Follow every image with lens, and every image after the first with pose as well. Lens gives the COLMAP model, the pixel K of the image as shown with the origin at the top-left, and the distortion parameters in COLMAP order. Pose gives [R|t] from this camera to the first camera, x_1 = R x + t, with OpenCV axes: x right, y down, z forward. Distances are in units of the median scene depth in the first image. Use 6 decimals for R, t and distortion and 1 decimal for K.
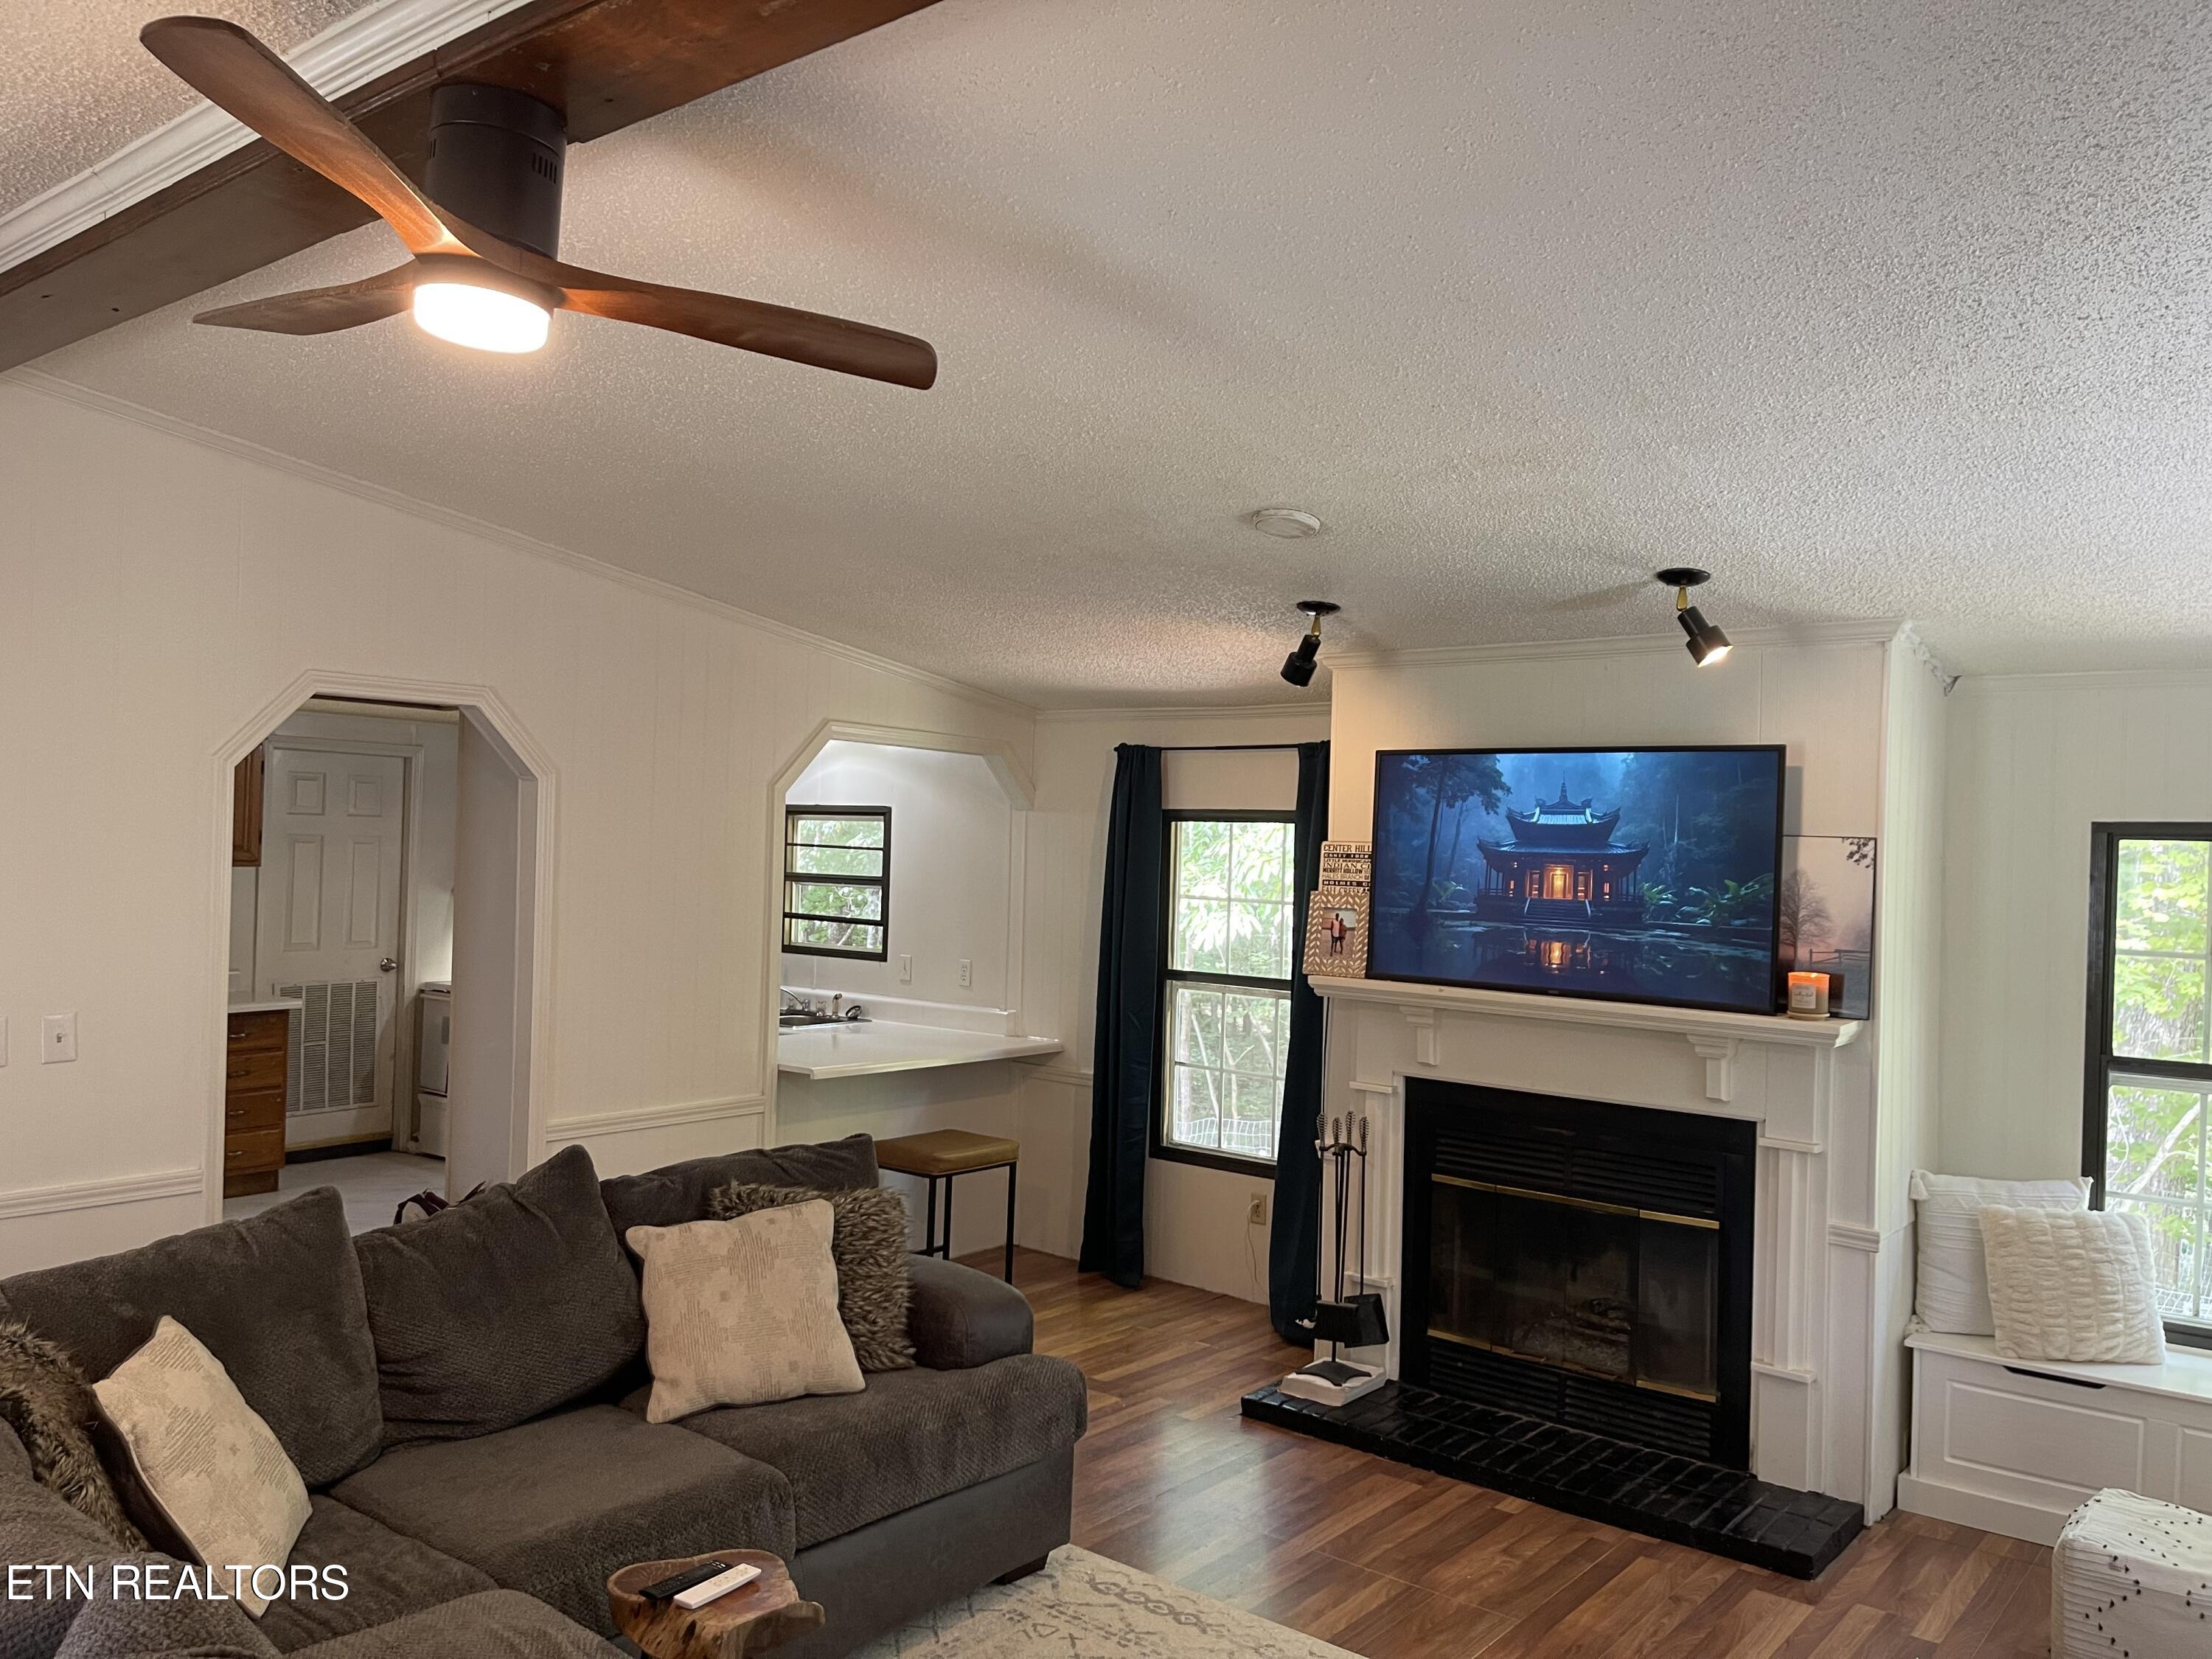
lens RADIAL K [[1674.6, 0, 1106.0], [0, 1674.6, 829.5], [0, 0, 1]] dist [0.001735, 0.000387]
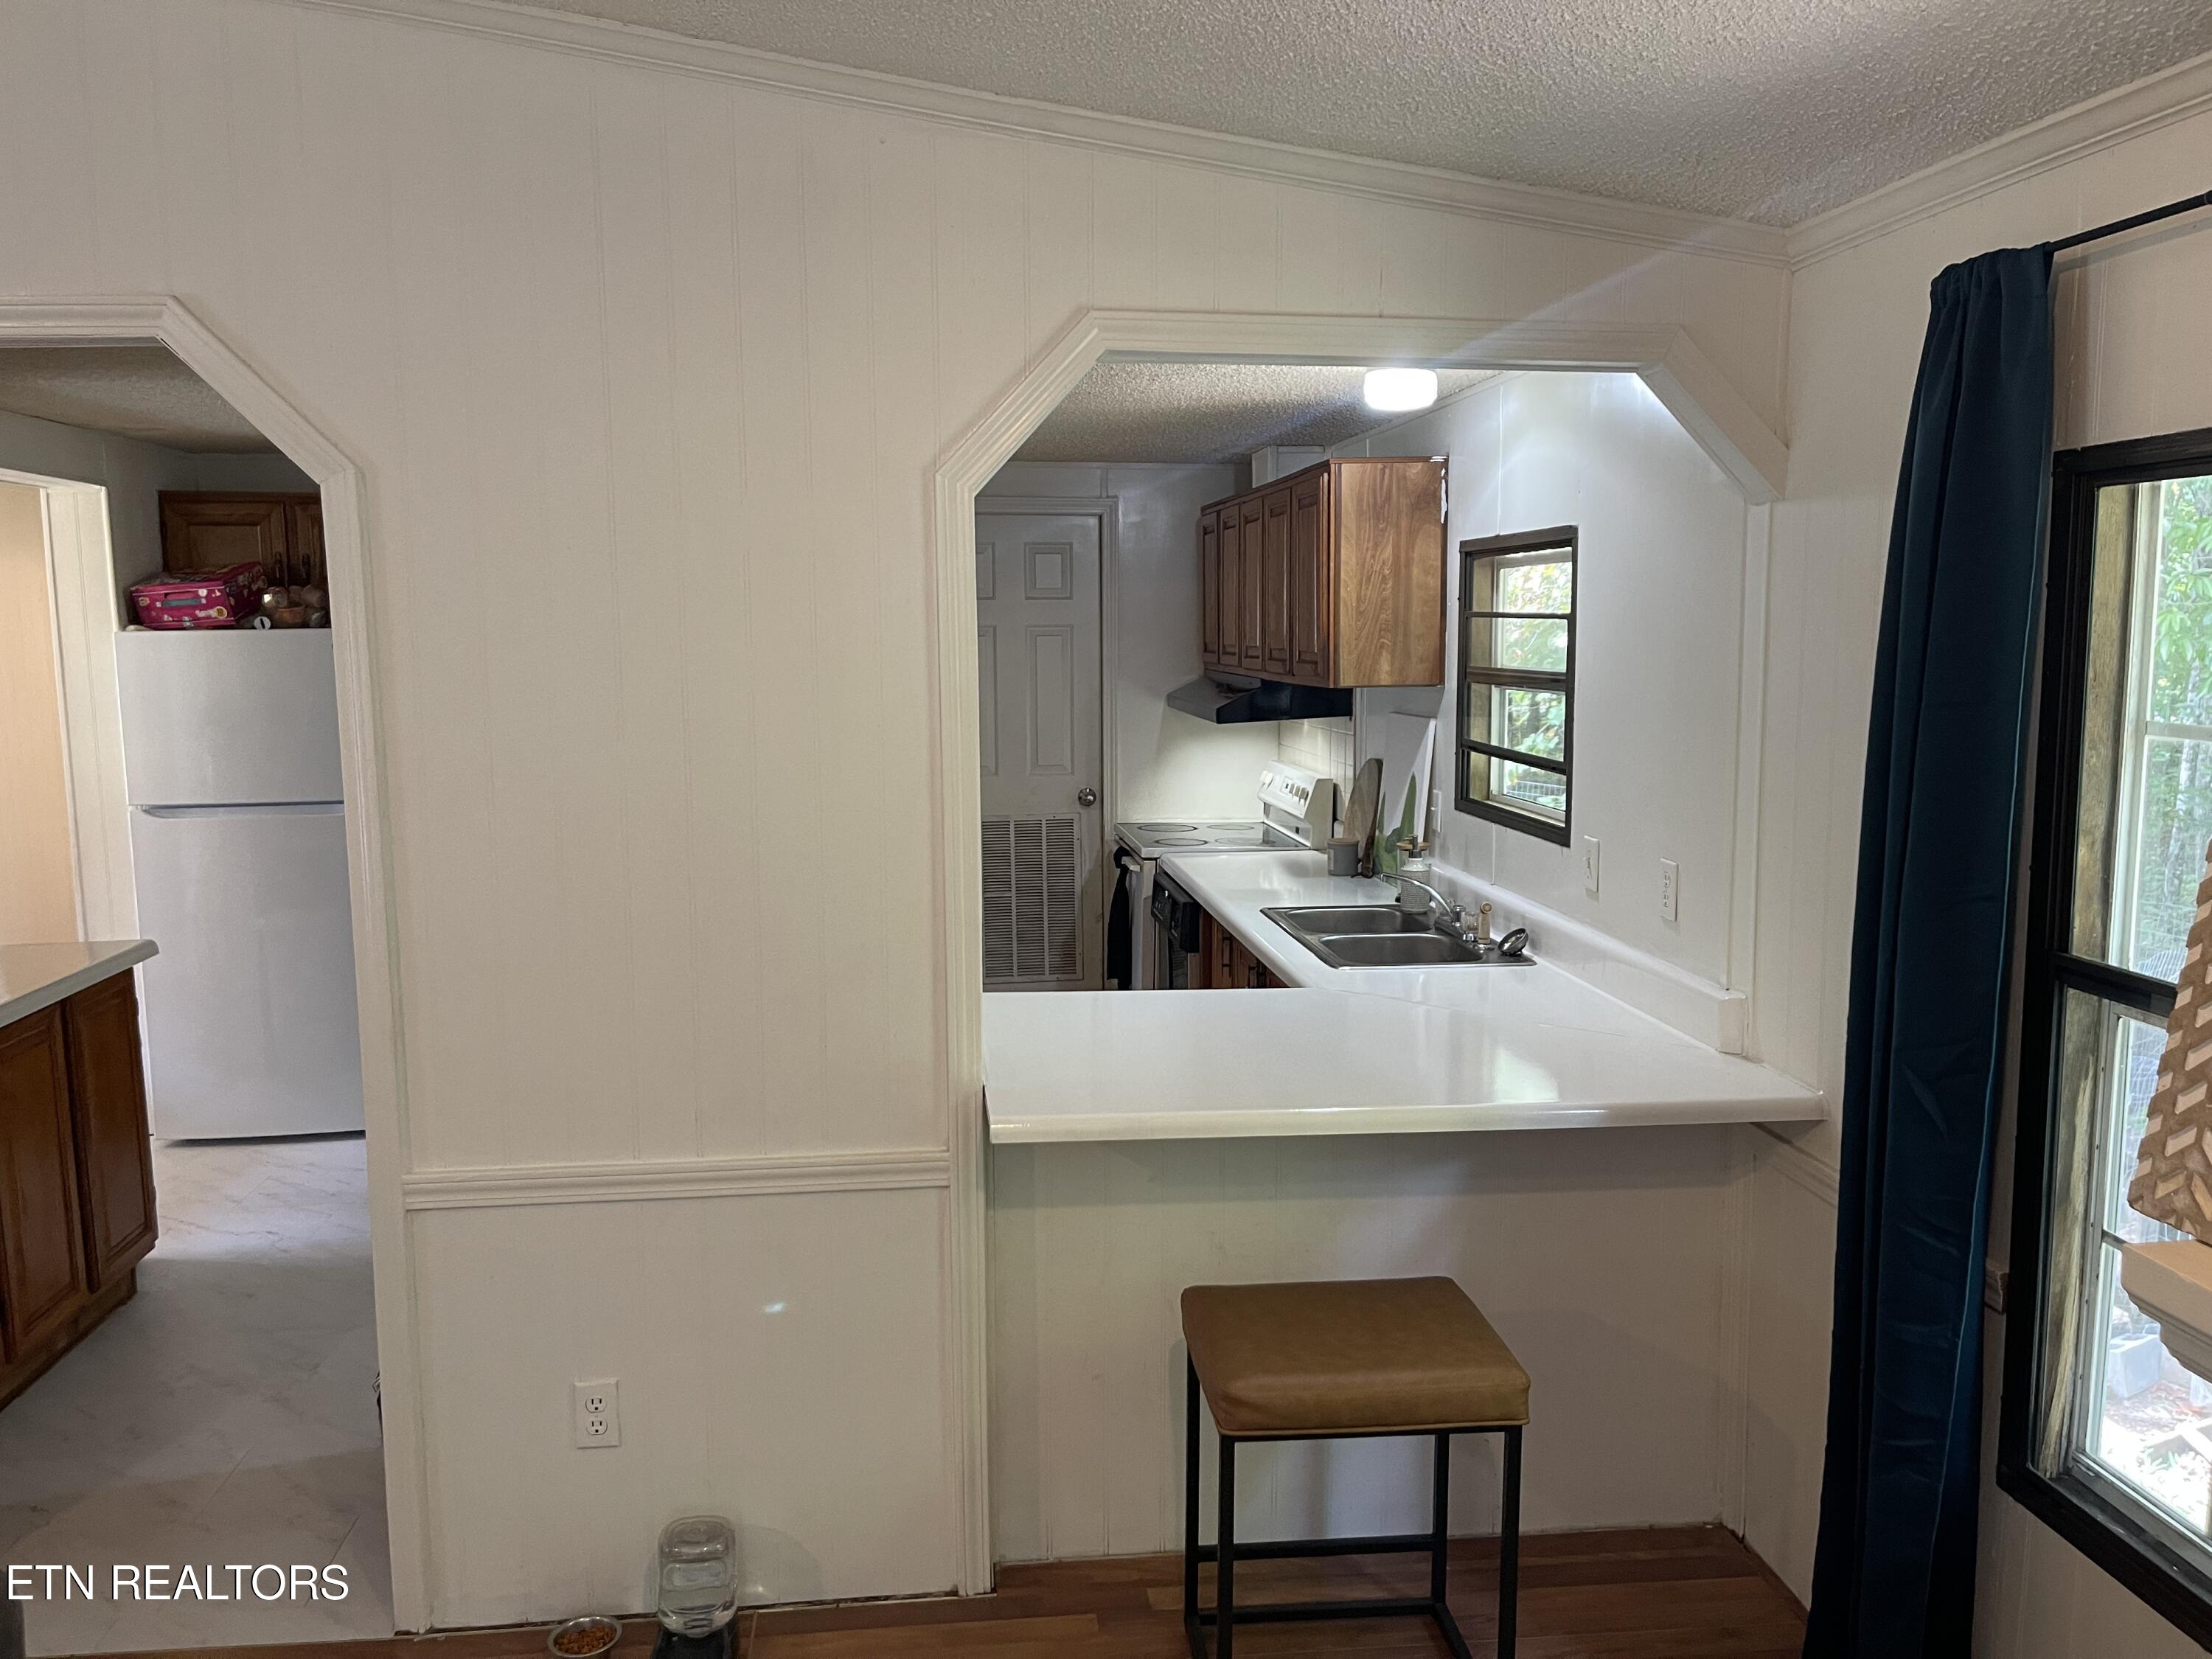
lens RADIAL K [[1620.1, 0, 1106.0], [0, 1620.1, 829.5], [0, 0, 1]] dist [-0.002978, -0.000603]
pose [[0.695116, 0.057850, -0.716566, 0.113762], [0.032420, 0.993220, 0.111634, 0.016403], [0.718166, -0.100829, 0.688528, 0.577047]]
